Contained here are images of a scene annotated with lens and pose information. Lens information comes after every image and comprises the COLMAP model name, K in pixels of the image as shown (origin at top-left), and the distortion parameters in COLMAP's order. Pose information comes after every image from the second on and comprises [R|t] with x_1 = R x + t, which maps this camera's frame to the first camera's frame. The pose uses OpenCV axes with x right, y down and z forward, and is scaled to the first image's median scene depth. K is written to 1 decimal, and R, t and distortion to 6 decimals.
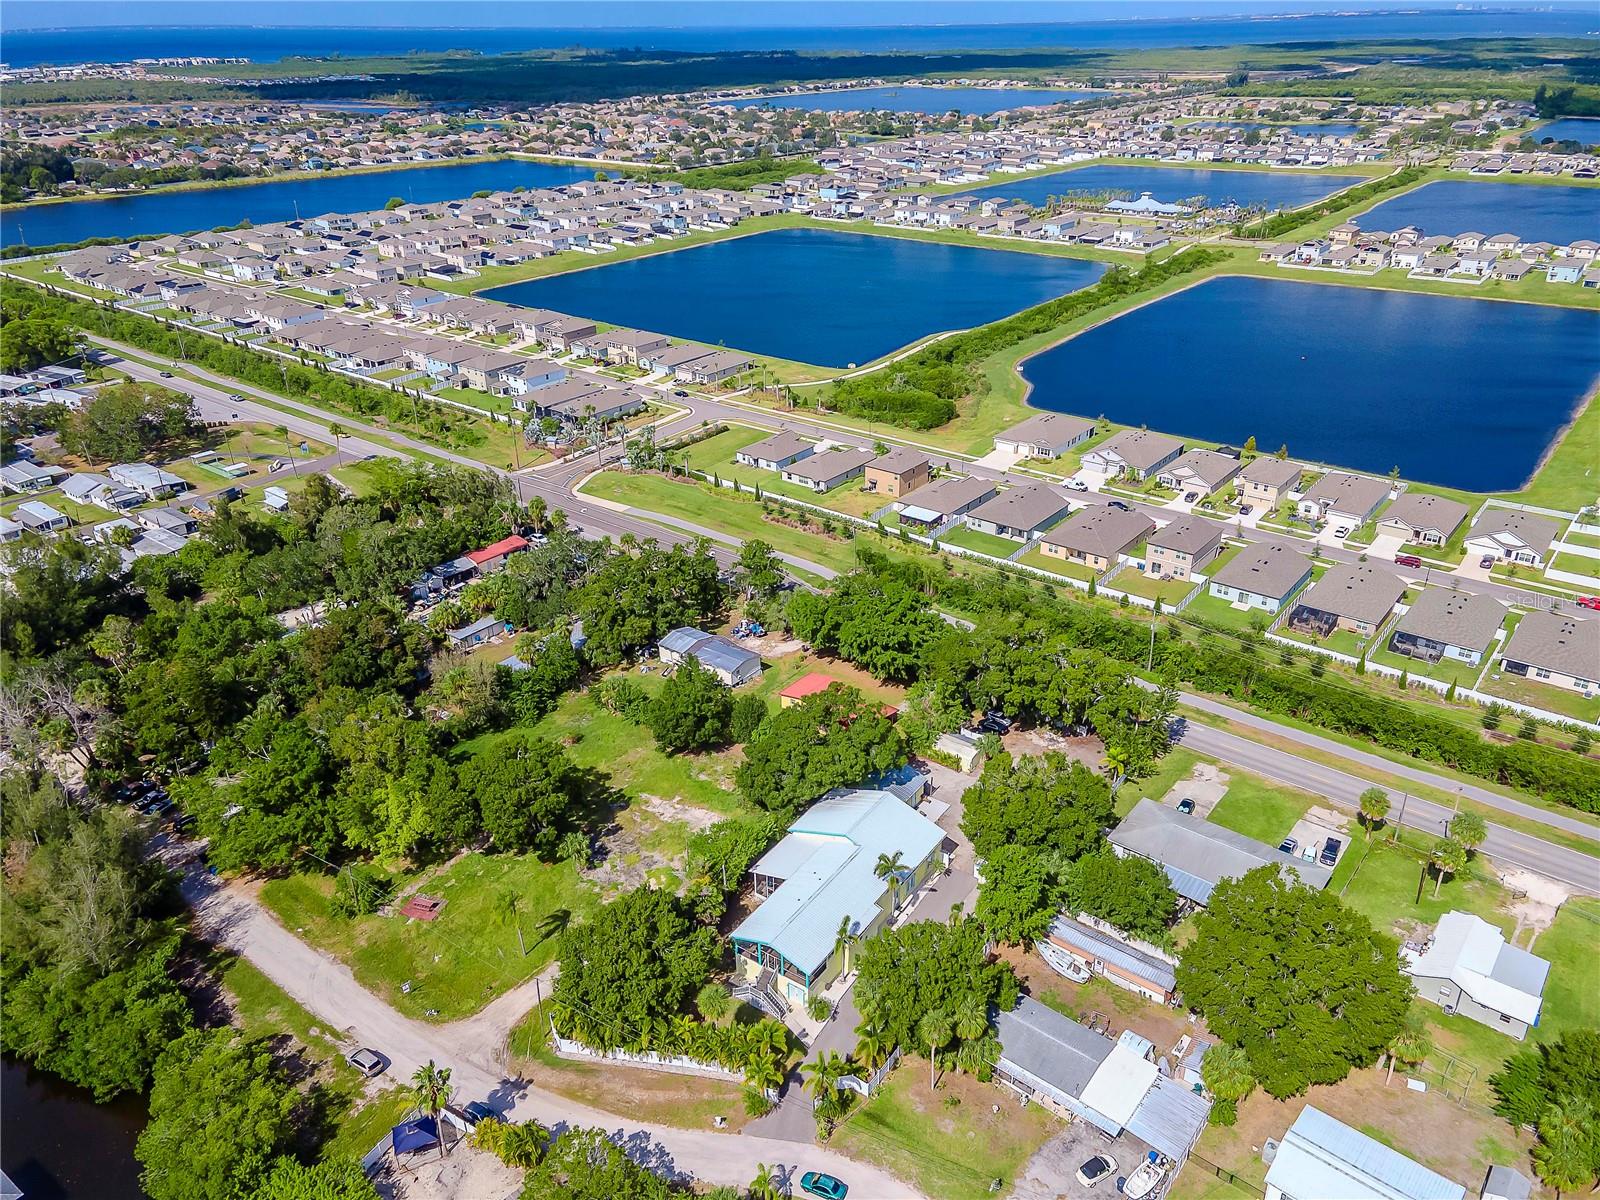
lens RADIAL K [[1153.5, 0, 805.0], [0, 1153.5, 604.8], [0, 0, 1]] dist [0.040932, 0.016718]
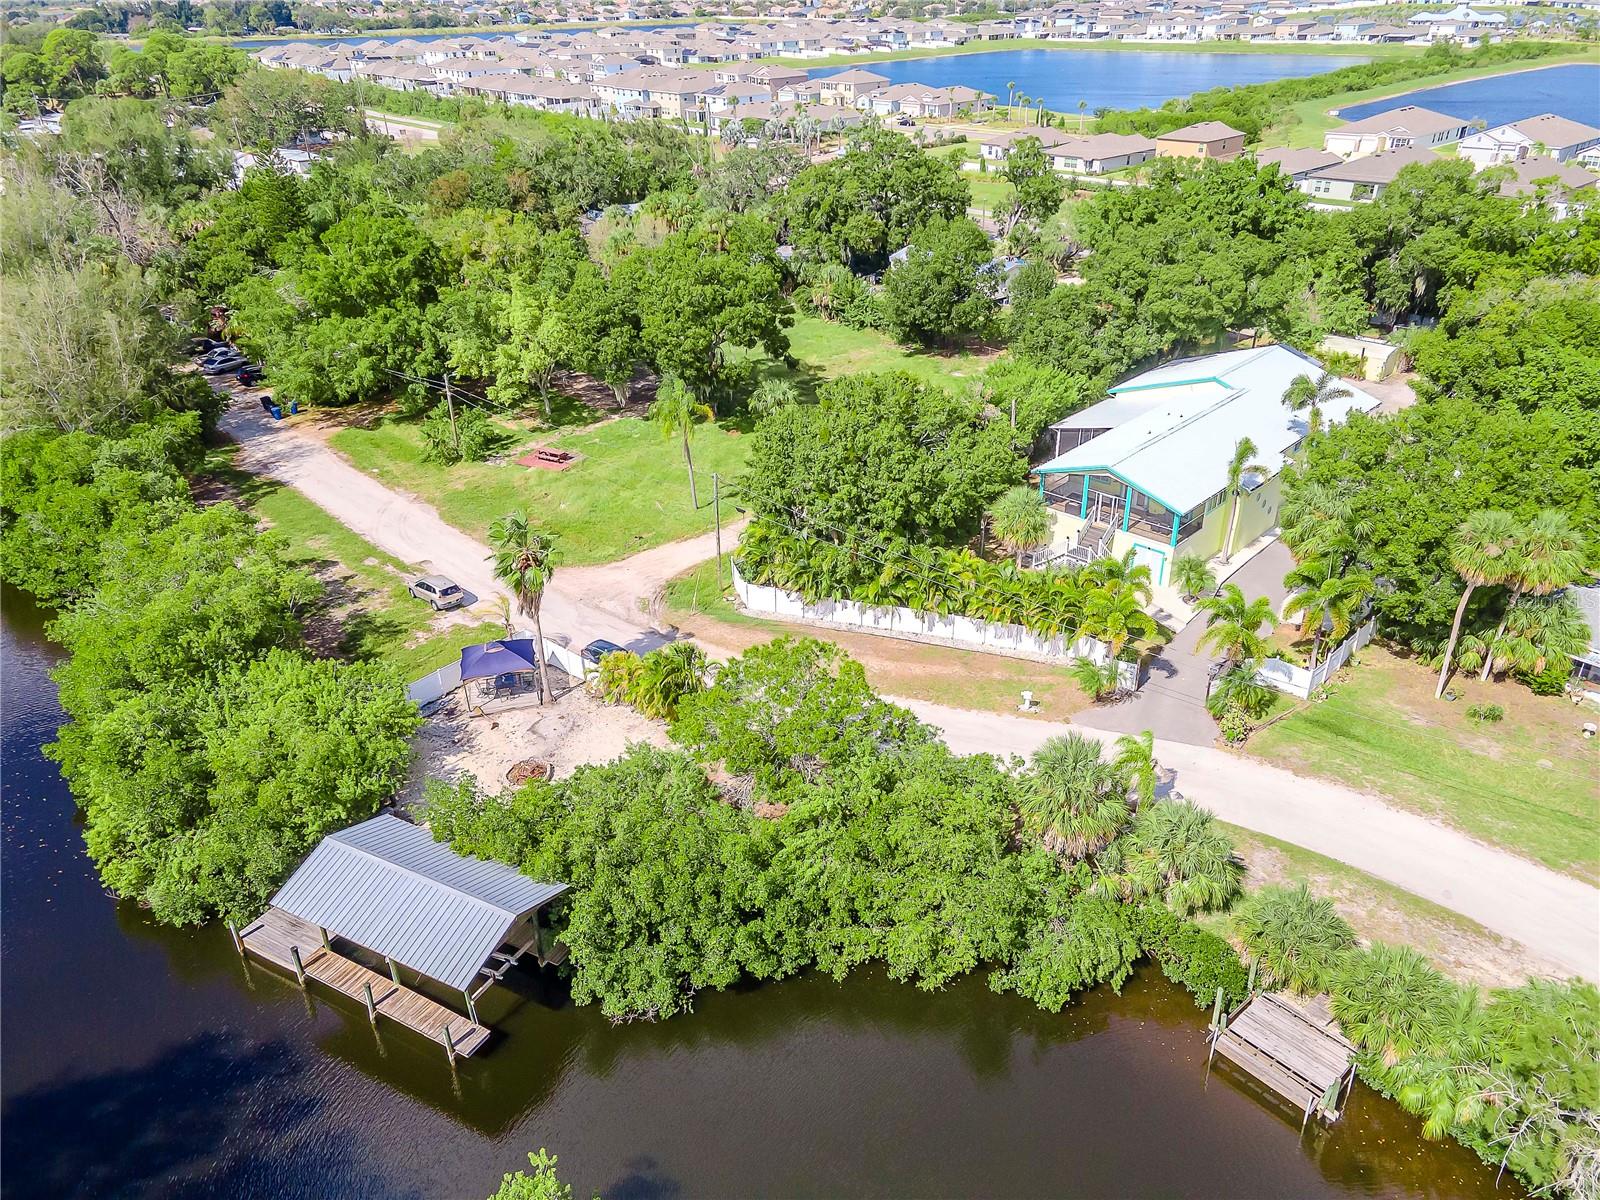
lens RADIAL K [[1153.5, 0, 800.4], [0, 1153.5, 598.0], [0, 0, 1]] dist [0.040932, 0.016718]
pose [[0.986558, 0.065589, -0.149670, -0.066725], [-0.061566, 0.997610, 0.031361, 0.254035], [0.151370, -0.021725, 0.988238, 0.296373]]
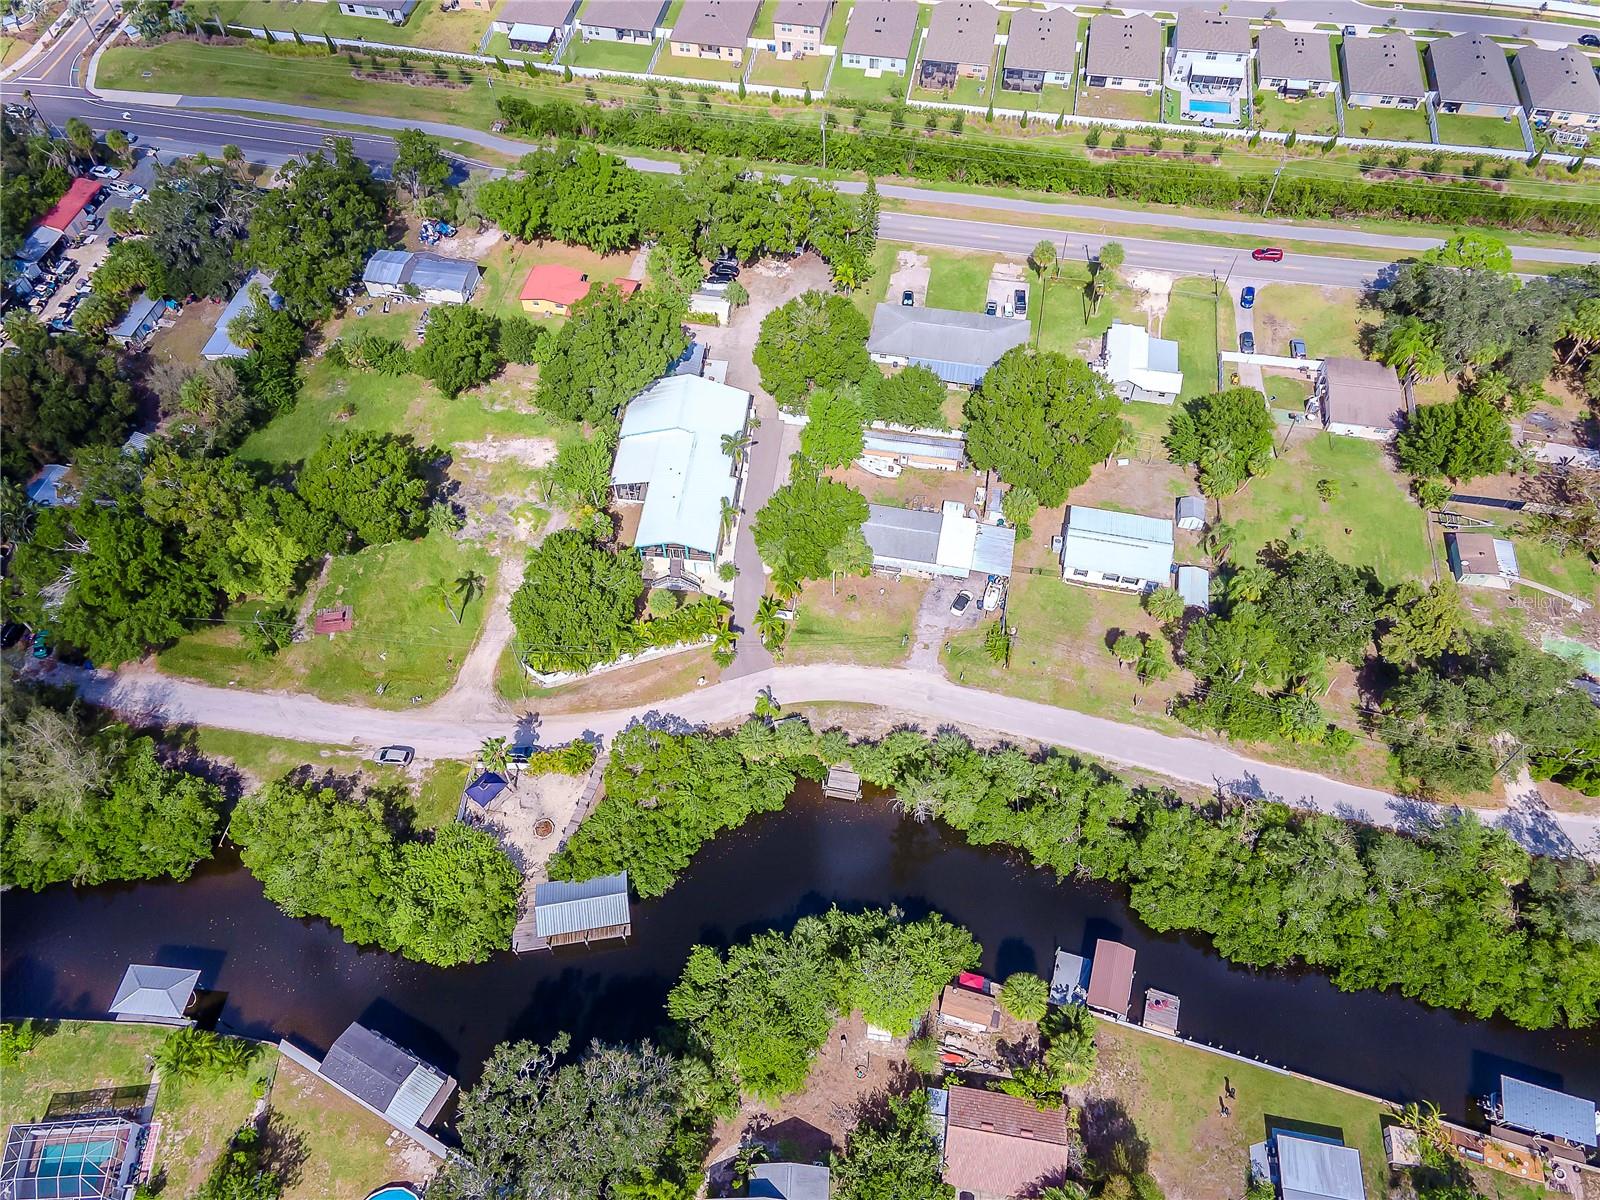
lens RADIAL K [[1153.5, 0, 806.0], [0, 1153.5, 606.2], [0, 0, 1]] dist [0.040932, 0.016718]
pose [[0.881221, -0.380954, 0.279863, -0.196844], [0.205346, 0.841774, 0.499249, -0.159105], [-0.425773, -0.382480, 0.820016, -0.044267]]
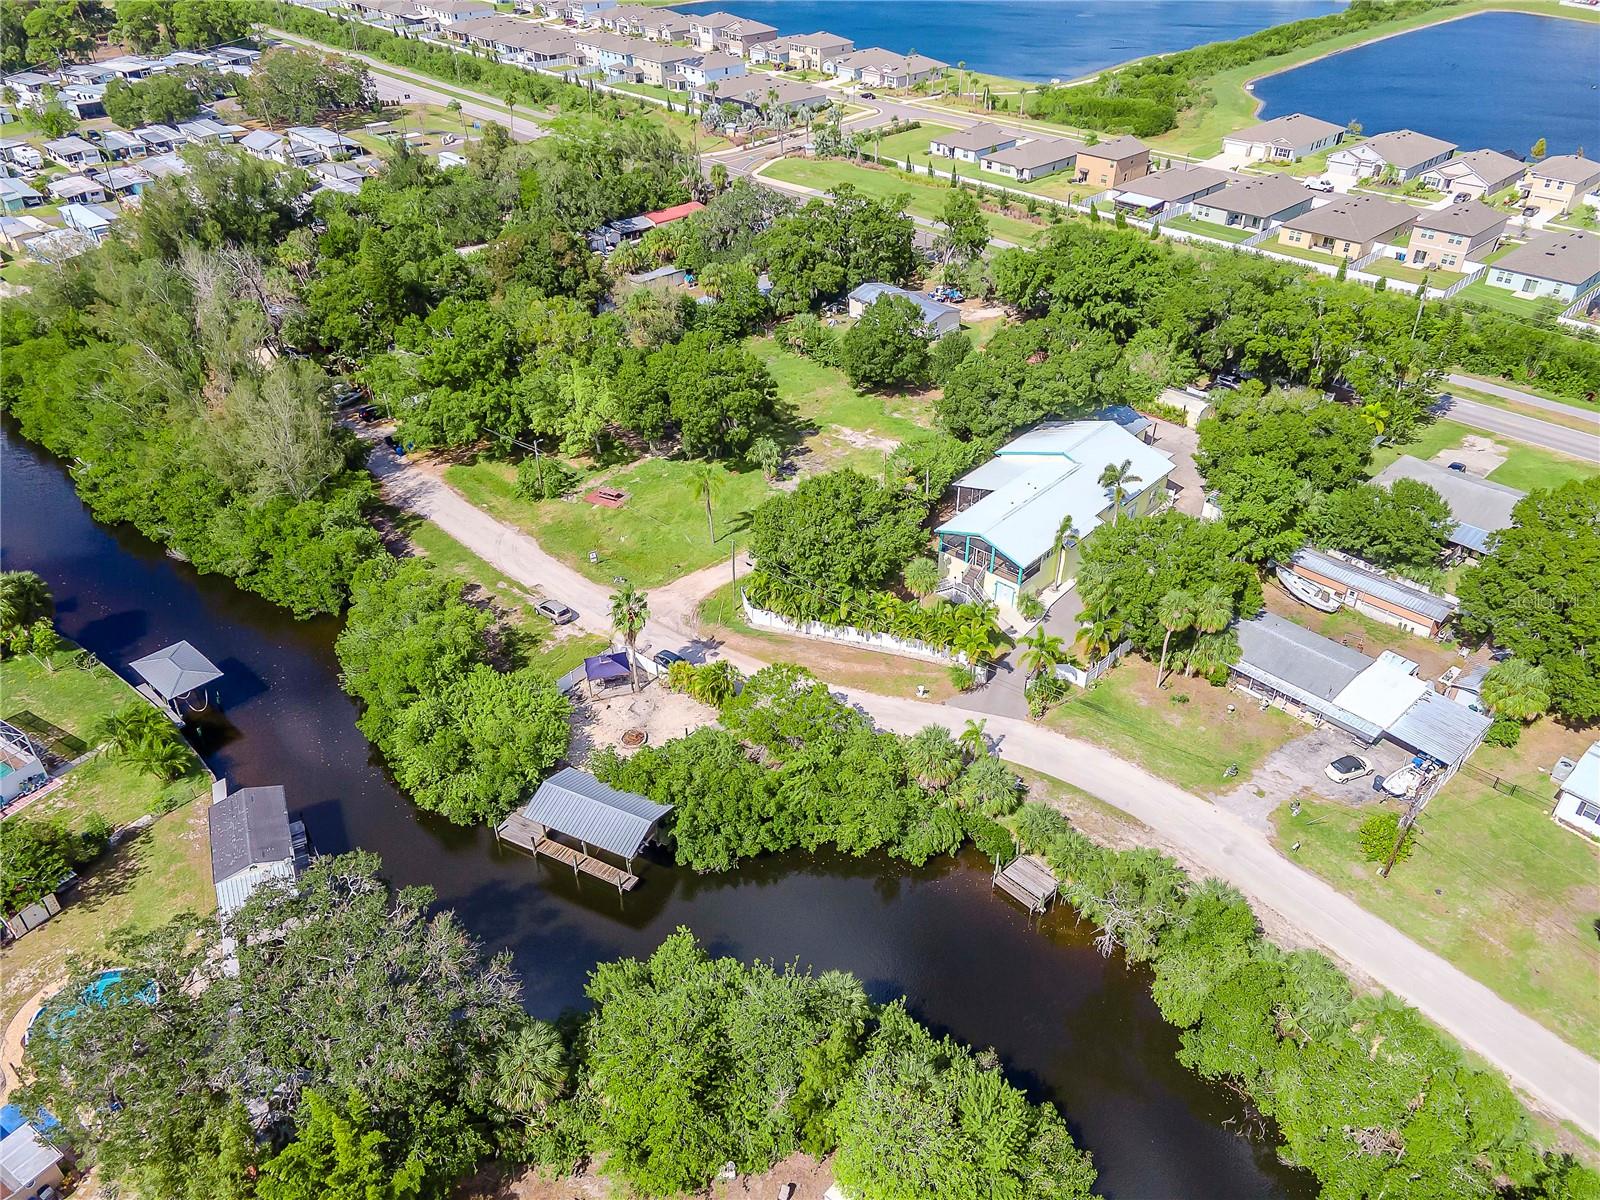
lens RADIAL K [[1153.5, 0, 804.4], [0, 1153.5, 603.0], [0, 0, 1]] dist [0.040932, 0.016718]
pose [[0.990979, 0.081221, -0.106601, -0.049048], [-0.065797, 0.987824, 0.140978, 0.165172], [0.116754, -0.132692, 0.984257, 0.060148]]
